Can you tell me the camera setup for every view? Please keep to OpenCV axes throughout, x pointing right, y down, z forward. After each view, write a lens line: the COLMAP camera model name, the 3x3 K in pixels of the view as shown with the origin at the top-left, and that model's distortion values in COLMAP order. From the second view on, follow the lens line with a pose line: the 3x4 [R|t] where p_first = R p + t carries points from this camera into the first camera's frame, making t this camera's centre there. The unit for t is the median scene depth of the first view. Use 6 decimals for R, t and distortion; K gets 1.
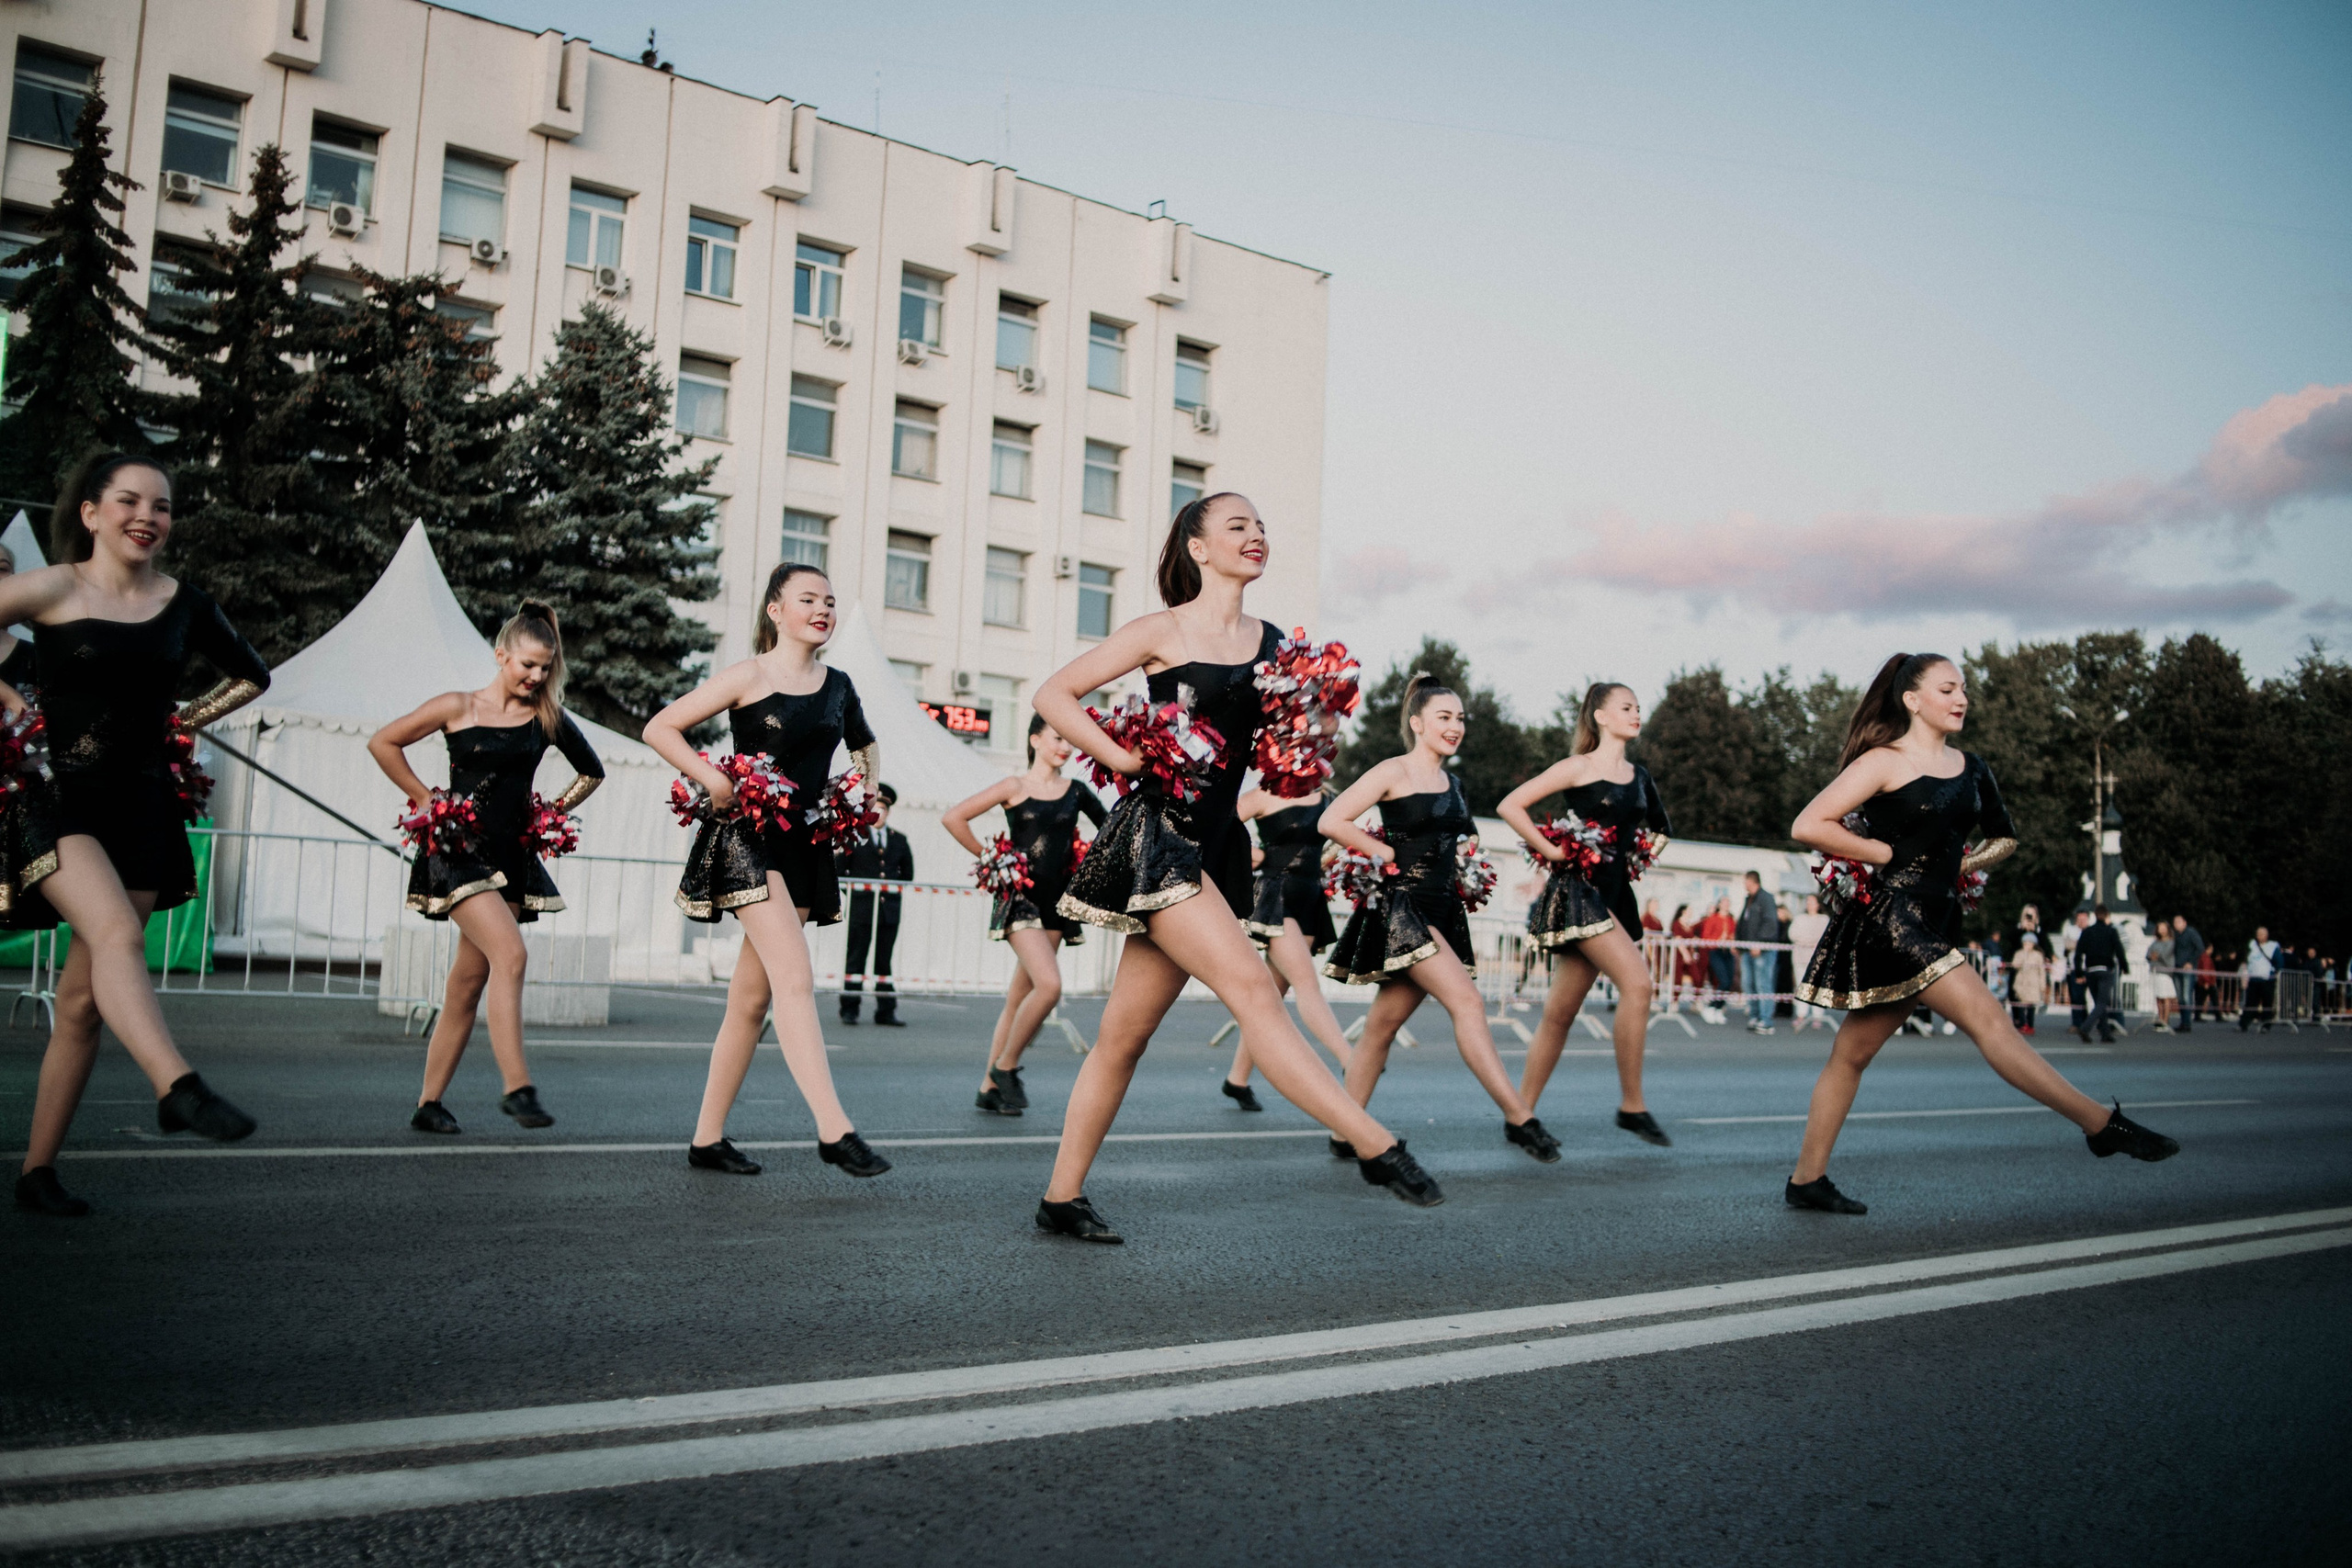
lens RADIAL K [[2298.1, 0, 1176.5], [0, 2298.1, 782.5], [0, 0, 1]] dist [-0.147133, 0.099540]
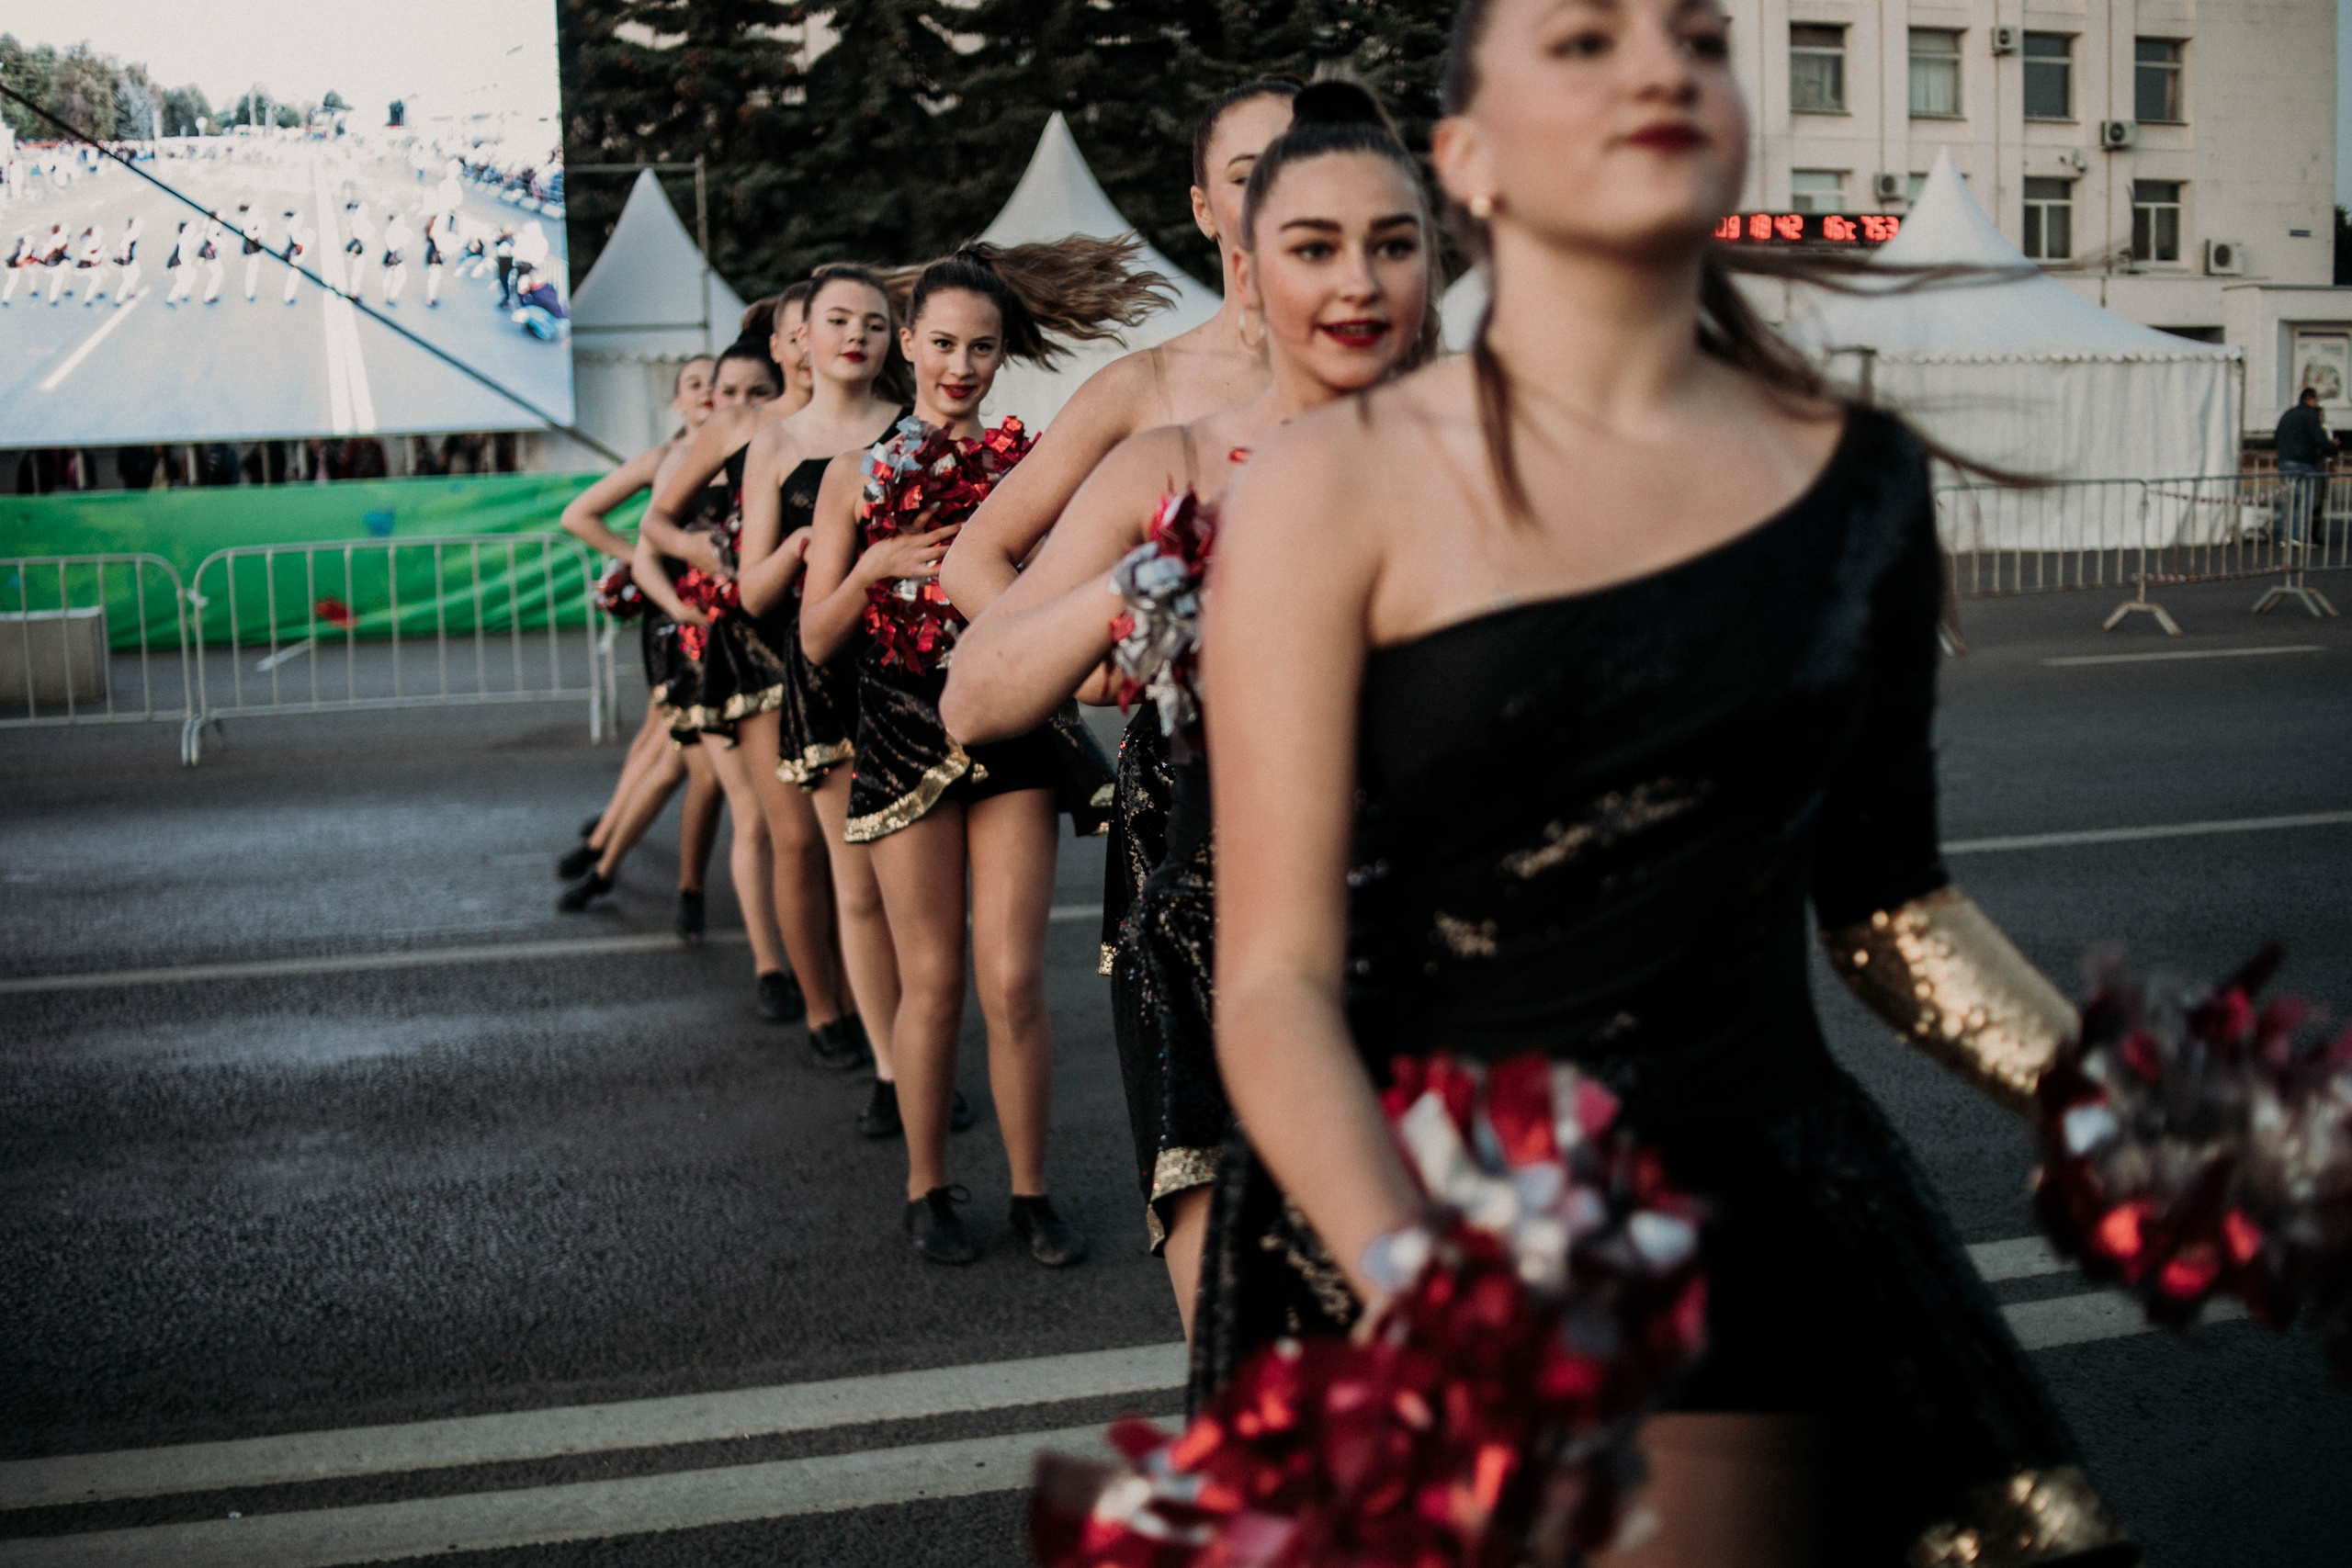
lens RADIAL K [[2304.6, 0, 1169.7], [0, 2304.6, 785.6], [0, 0, 1]] dist [-0.143861, 0.091779]
pose [[0.883034, -0.003494, -0.469297, 0.080733], [0.100976, 0.977967, 0.182716, -0.004317], [0.458318, -0.208732, 0.863930, 0.062942]]
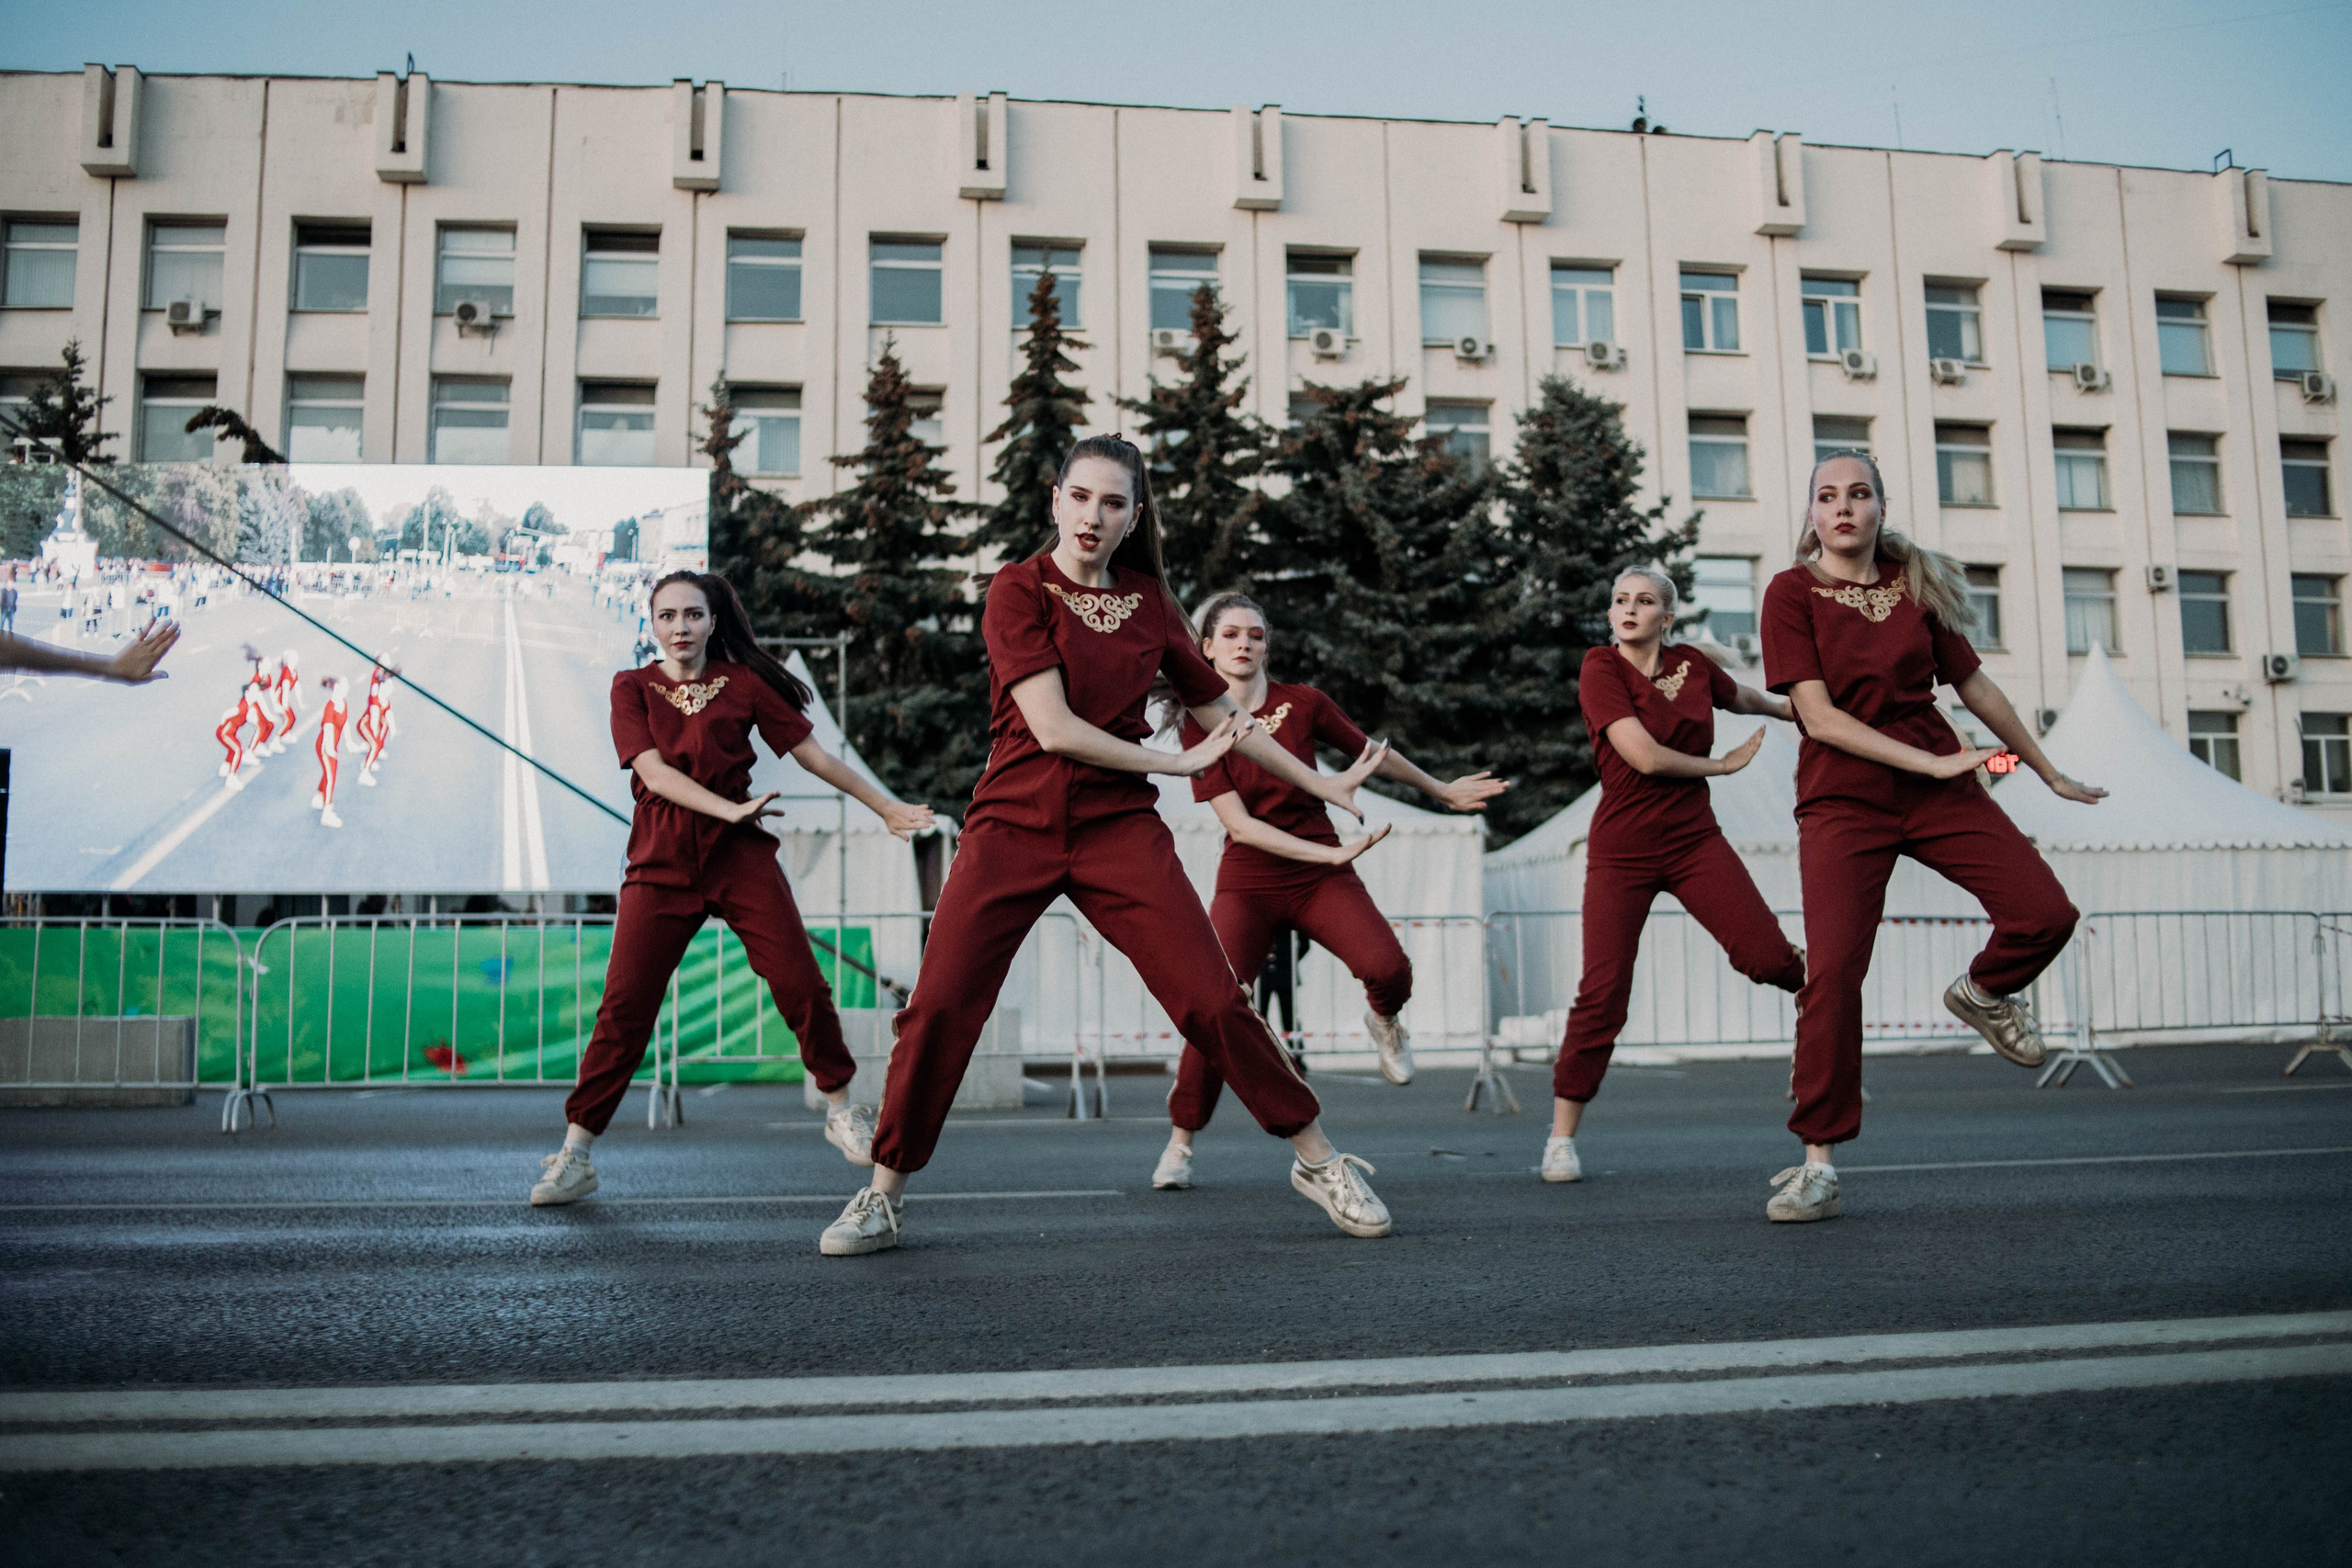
lens RADIAL K [[2298.1, 0, 1176.5], [0, 2298.1, 782.5], [0, 0, 1]] dist [-0.147133, 0.099540]
pose [[0.846922, -0.114421, -0.519261, 0.080941], [0.090063, 0.993331, -0.071989, 0.014349], [0.524035, 0.014202, 0.851578, 0.076349]]
